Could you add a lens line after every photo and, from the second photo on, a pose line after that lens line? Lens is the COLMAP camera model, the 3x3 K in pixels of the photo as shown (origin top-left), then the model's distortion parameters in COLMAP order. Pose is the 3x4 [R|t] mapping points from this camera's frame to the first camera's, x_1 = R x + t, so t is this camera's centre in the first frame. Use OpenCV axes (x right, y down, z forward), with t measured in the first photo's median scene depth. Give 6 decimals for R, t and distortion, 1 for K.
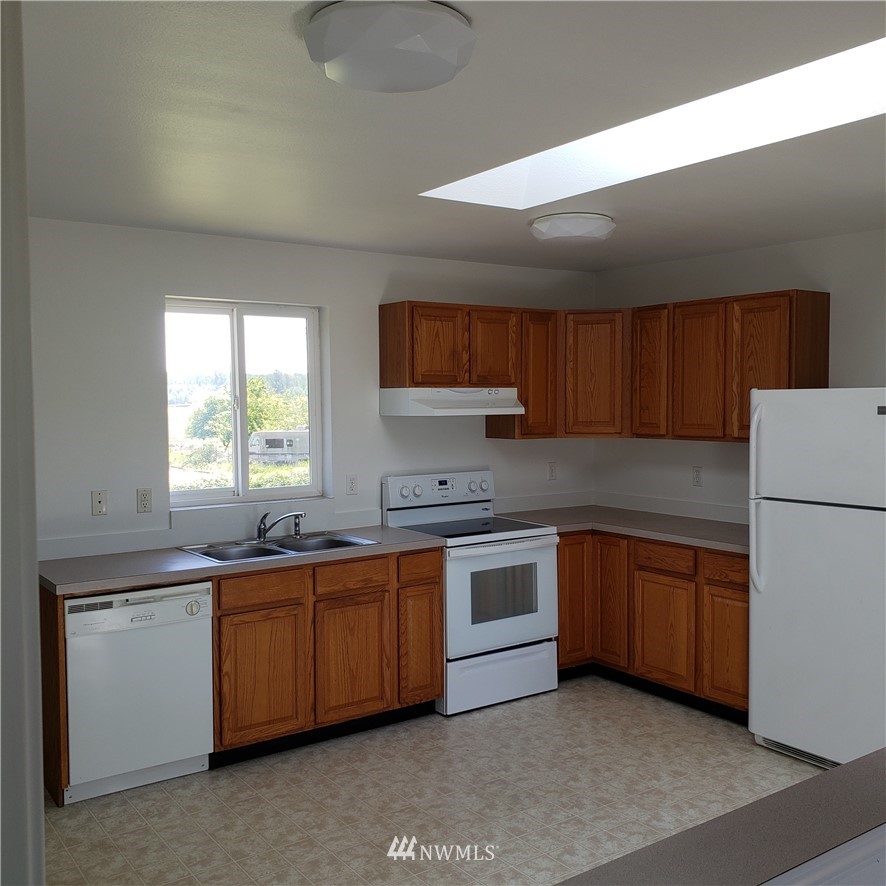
lens RADIAL K [[897.7, 0, 443.0], [0, 897.7, 443.0], [0, 0, 1]] dist [0.296991, -0.754815]
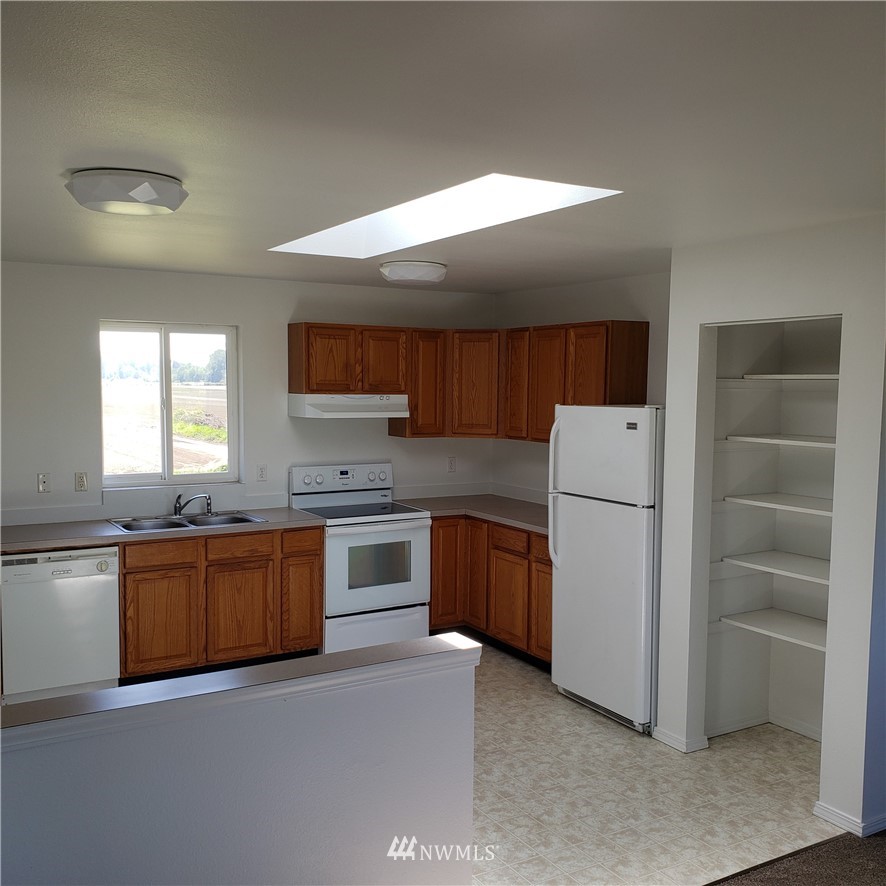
lens RADIAL K [[909.4, 0, 444.1], [0, 909.4, 450.1], [0, 0, 1]] dist [0.315805, -0.794162]
pose [[0.994879, 0.023347, -0.098342, 0.275048], [-0.020555, 0.999359, 0.029305, -0.026759], [0.098963, -0.027133, 0.994721, -0.214164]]
